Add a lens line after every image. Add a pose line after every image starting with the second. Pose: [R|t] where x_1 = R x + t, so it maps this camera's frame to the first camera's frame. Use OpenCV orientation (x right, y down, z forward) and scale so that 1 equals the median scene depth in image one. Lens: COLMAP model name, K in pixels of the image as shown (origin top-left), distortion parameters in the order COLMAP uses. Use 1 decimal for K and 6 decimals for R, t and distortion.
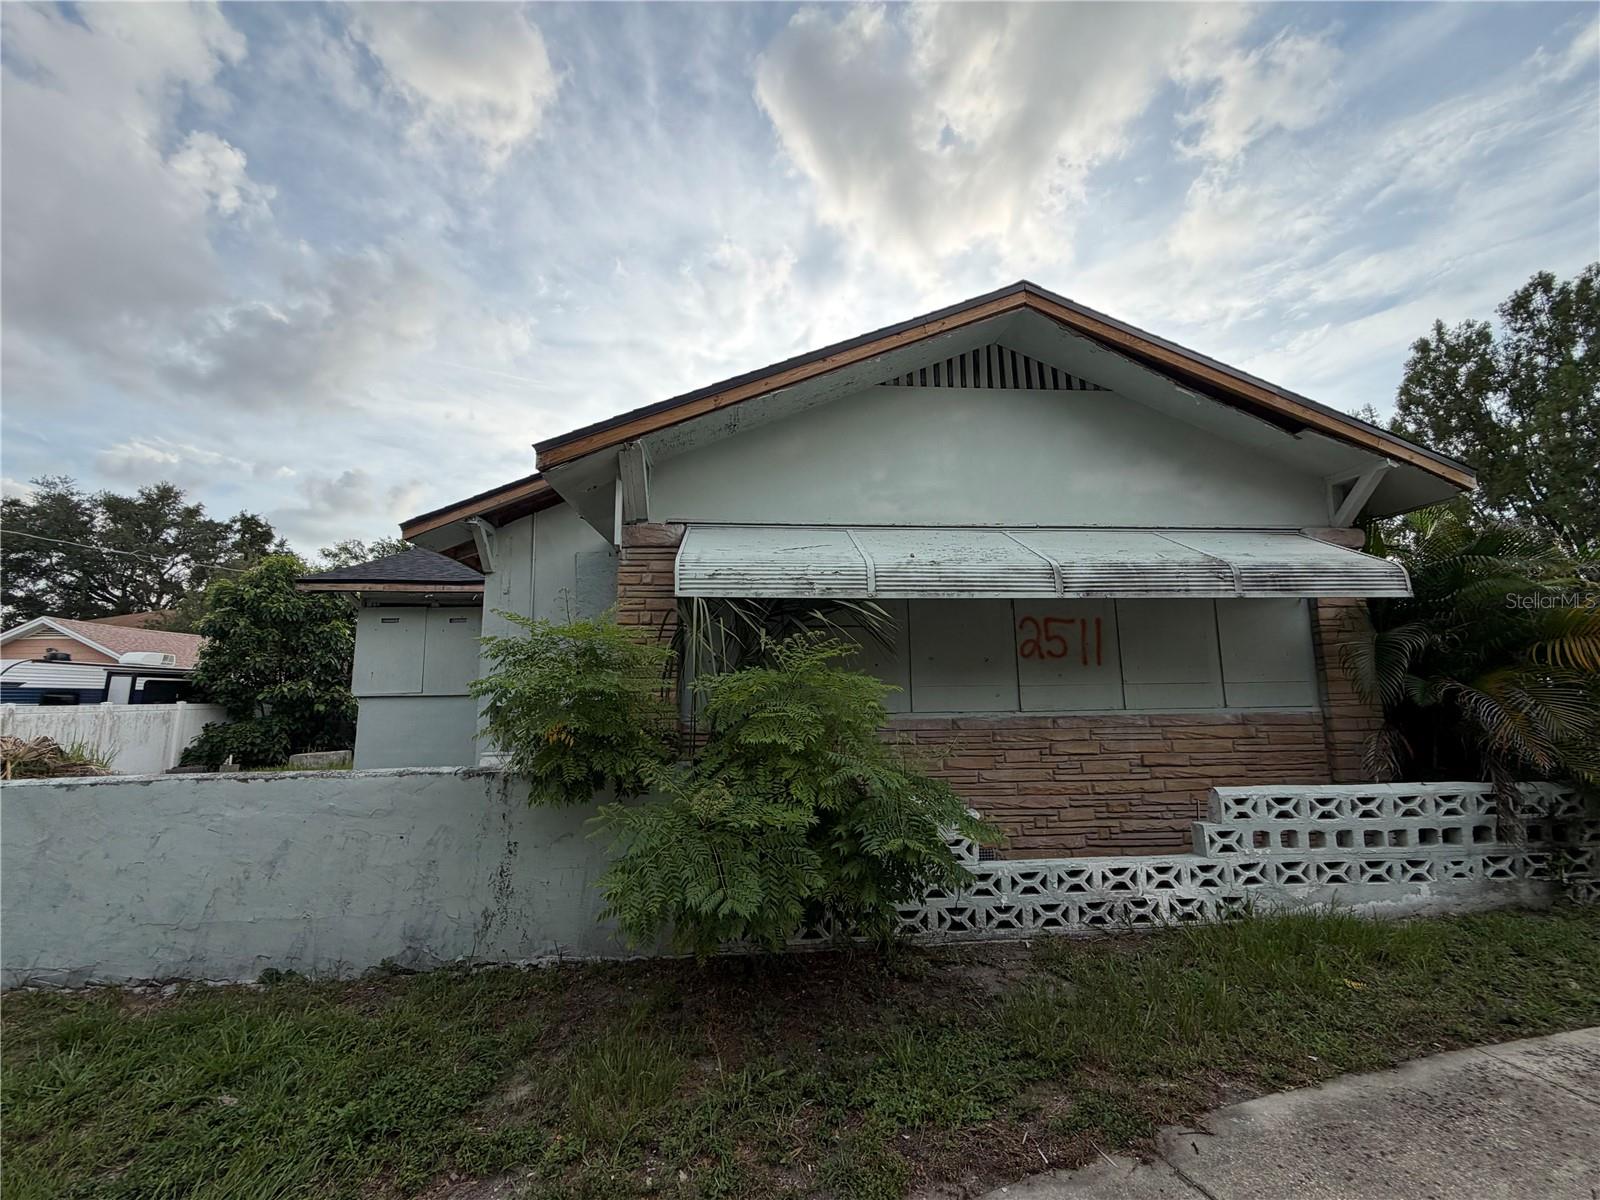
lens RADIAL K [[638.2, 0, 794.5], [0, 638.2, 599.8], [0, 0, 1]] dist [0.001169, 0.000055]
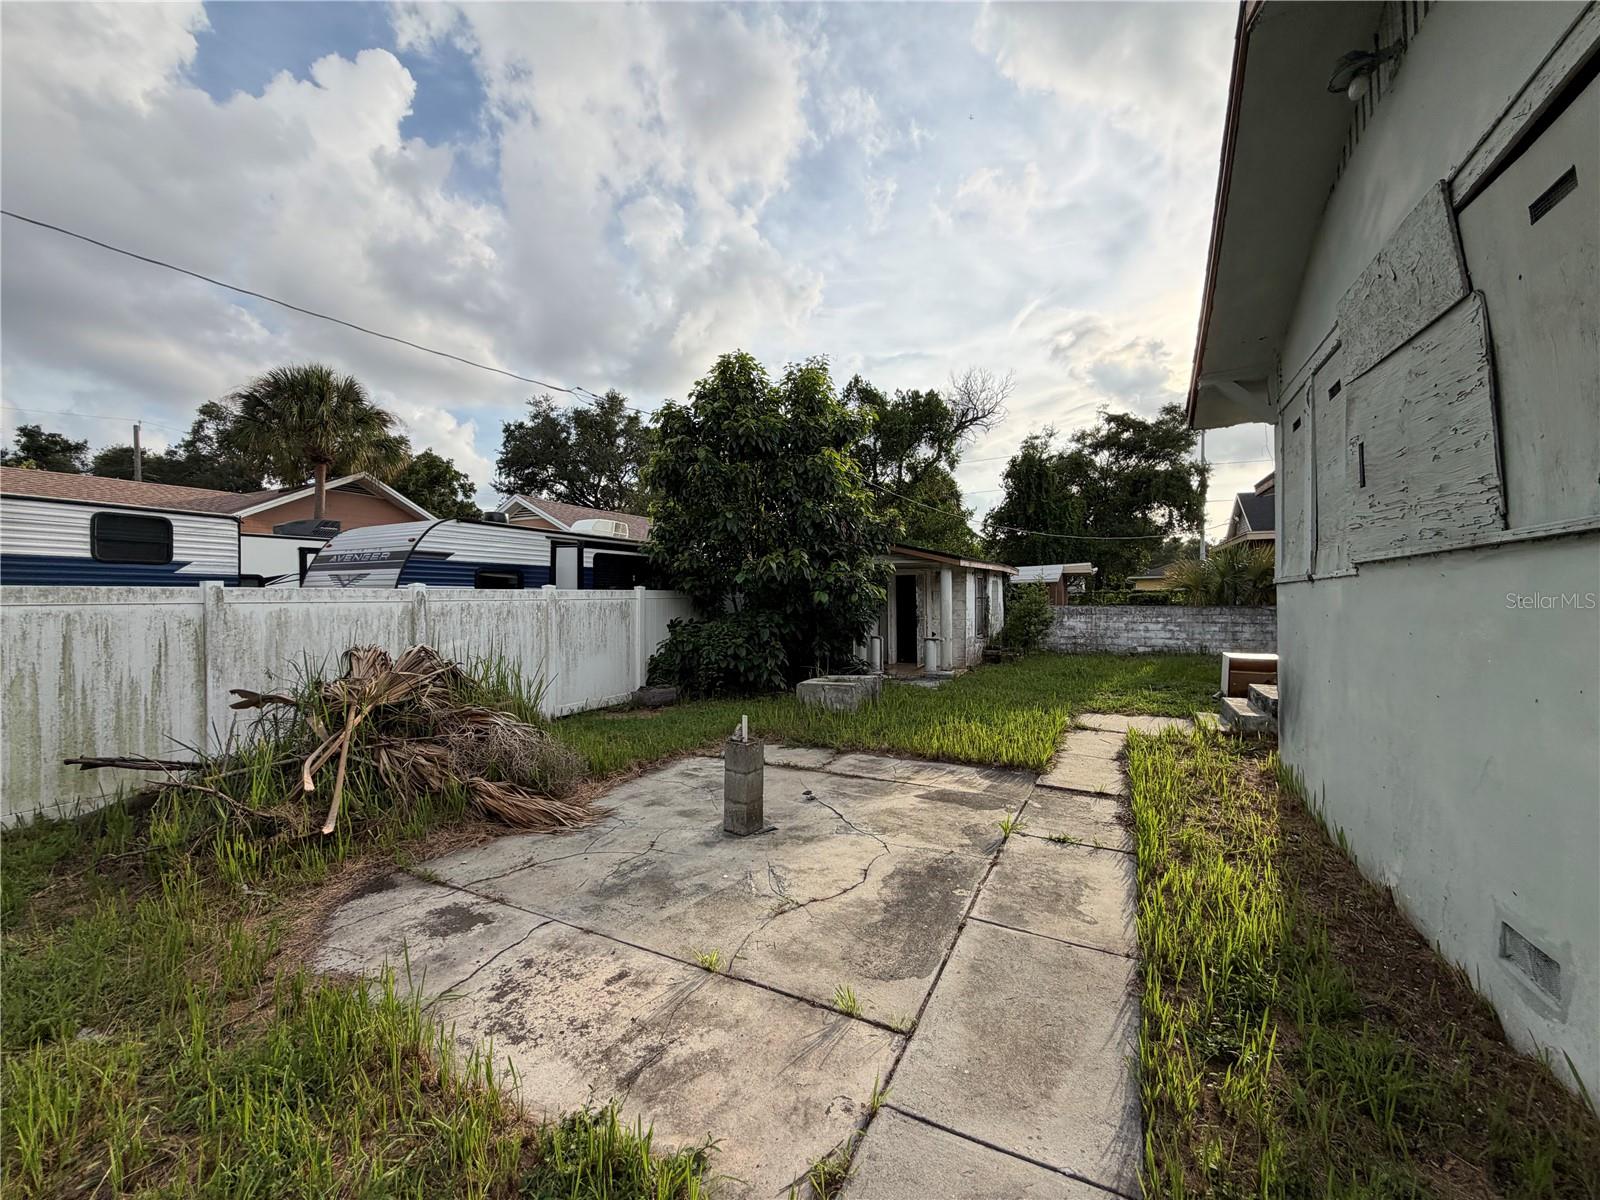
lens RADIAL K [[638.2, 0, 794.5], [0, 638.2, 599.8], [0, 0, 1]] dist [0.001169, 0.000055]
pose [[0.863401, 0.009274, -0.504433, -0.495254], [0.070574, 0.987780, 0.138958, 0.093431], [0.499558, -0.155576, 0.852196, 0.523002]]
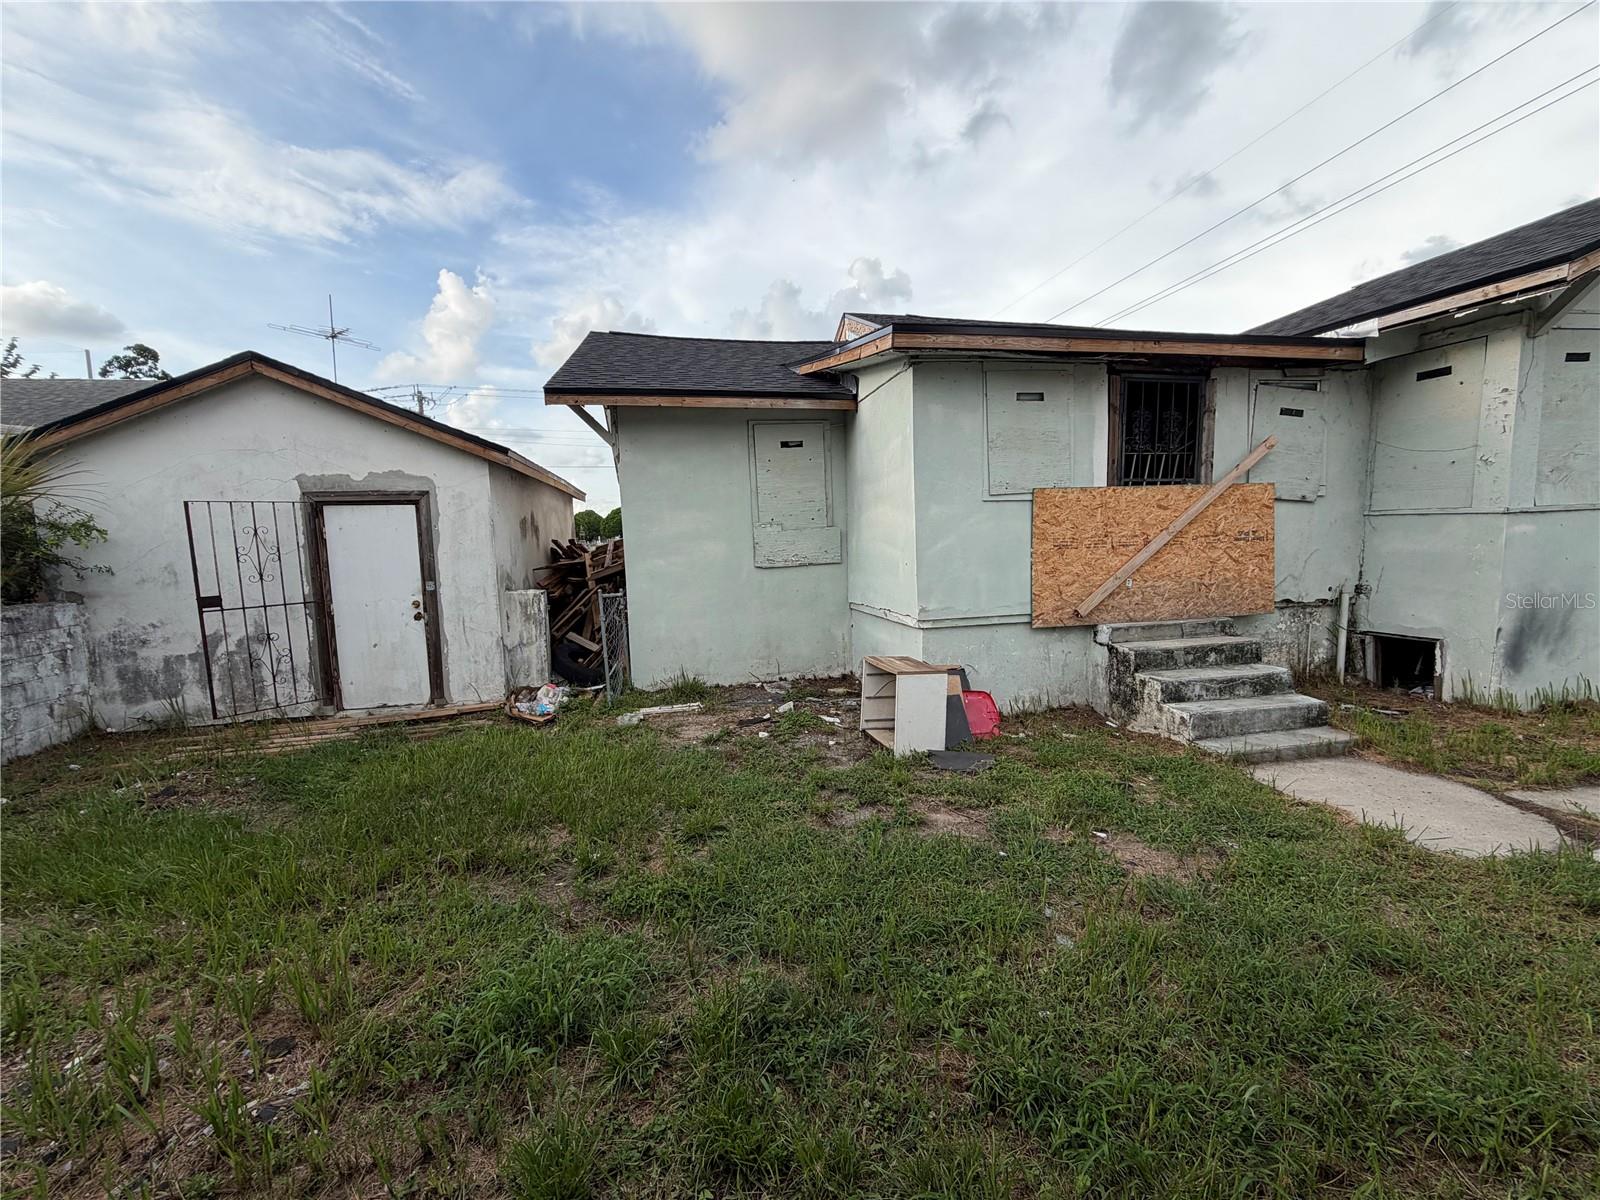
lens RADIAL K [[628.8, 0, 800.0], [0, 628.8, 600.0], [0, 0, 1]] dist [0.001833, 0.000155]
pose [[-0.107601, -0.083339, 0.990695, -0.721926], [-0.114104, 0.990931, 0.070966, 0.215006], [-0.987625, -0.105406, -0.116135, 1.342887]]
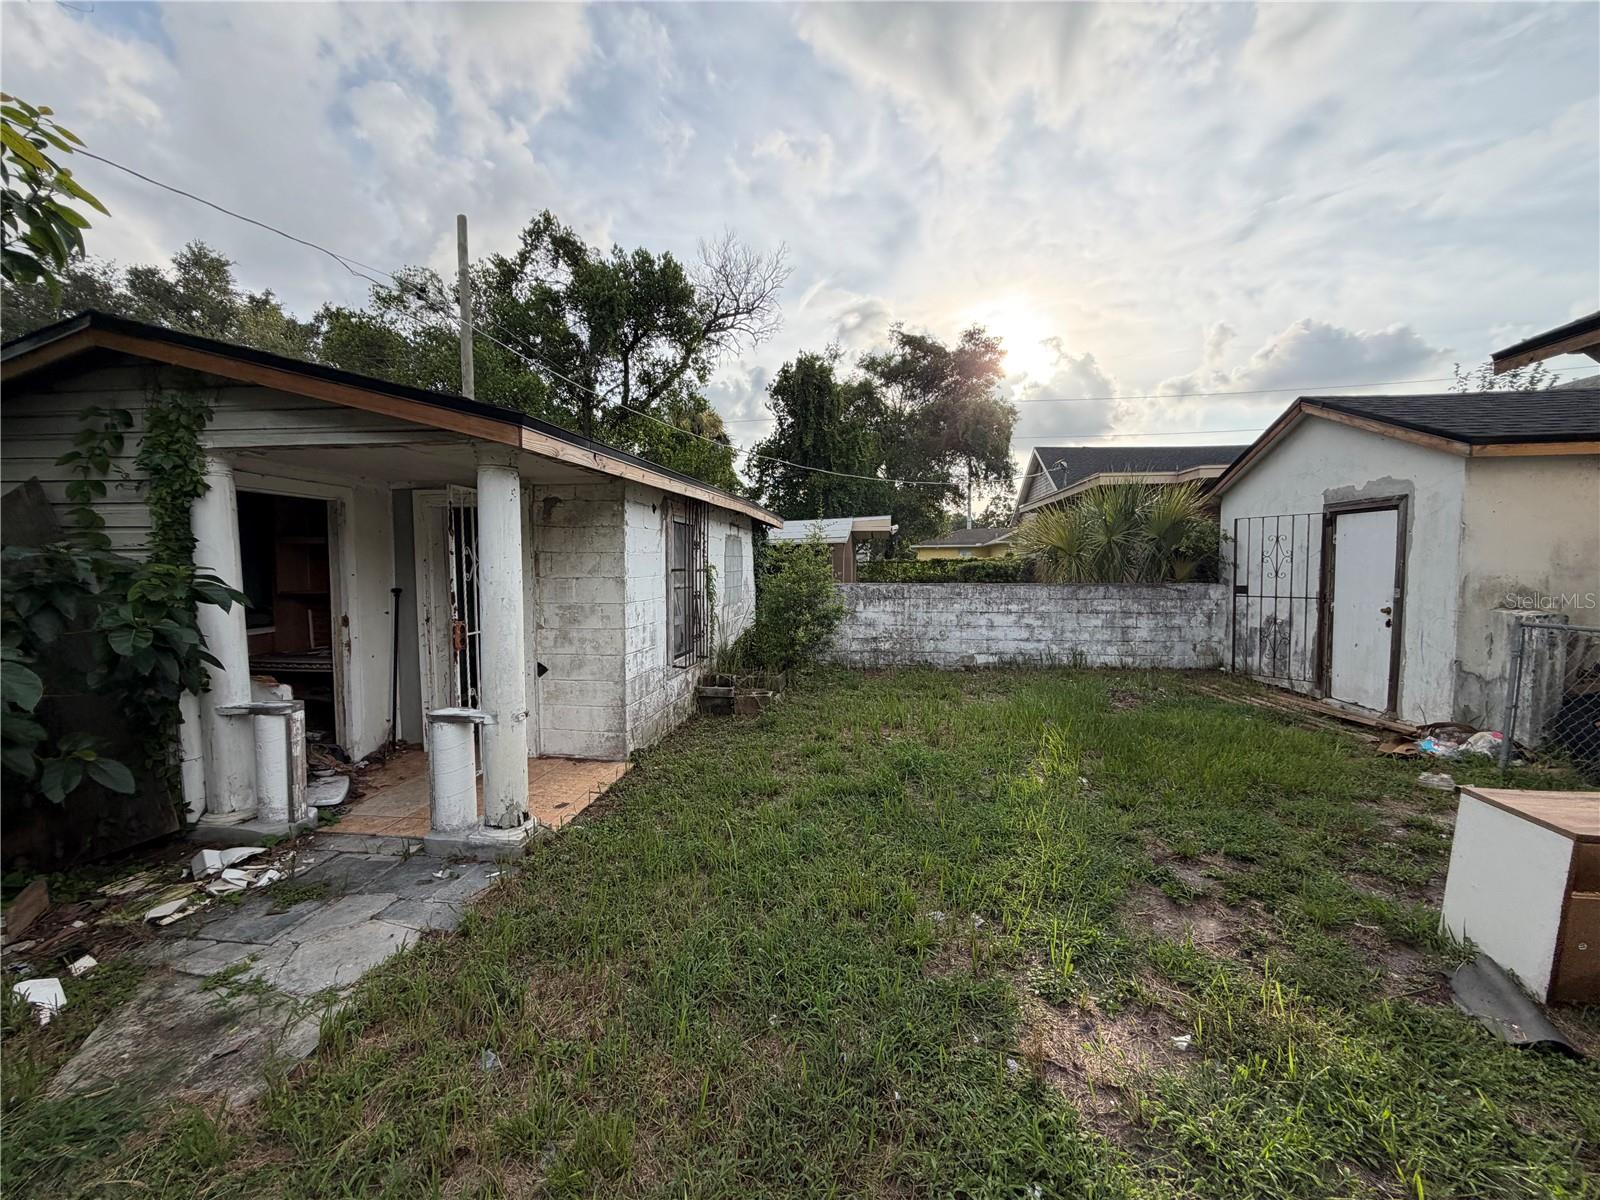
lens RADIAL K [[638.2, 0, 794.5], [0, 638.2, 599.8], [0, 0, 1]] dist [0.001169, 0.000055]
pose [[0.978293, 0.019948, -0.206263, -0.580538], [0.022547, 0.979200, 0.201641, 0.178315], [0.205996, -0.201914, 0.957495, 1.079768]]
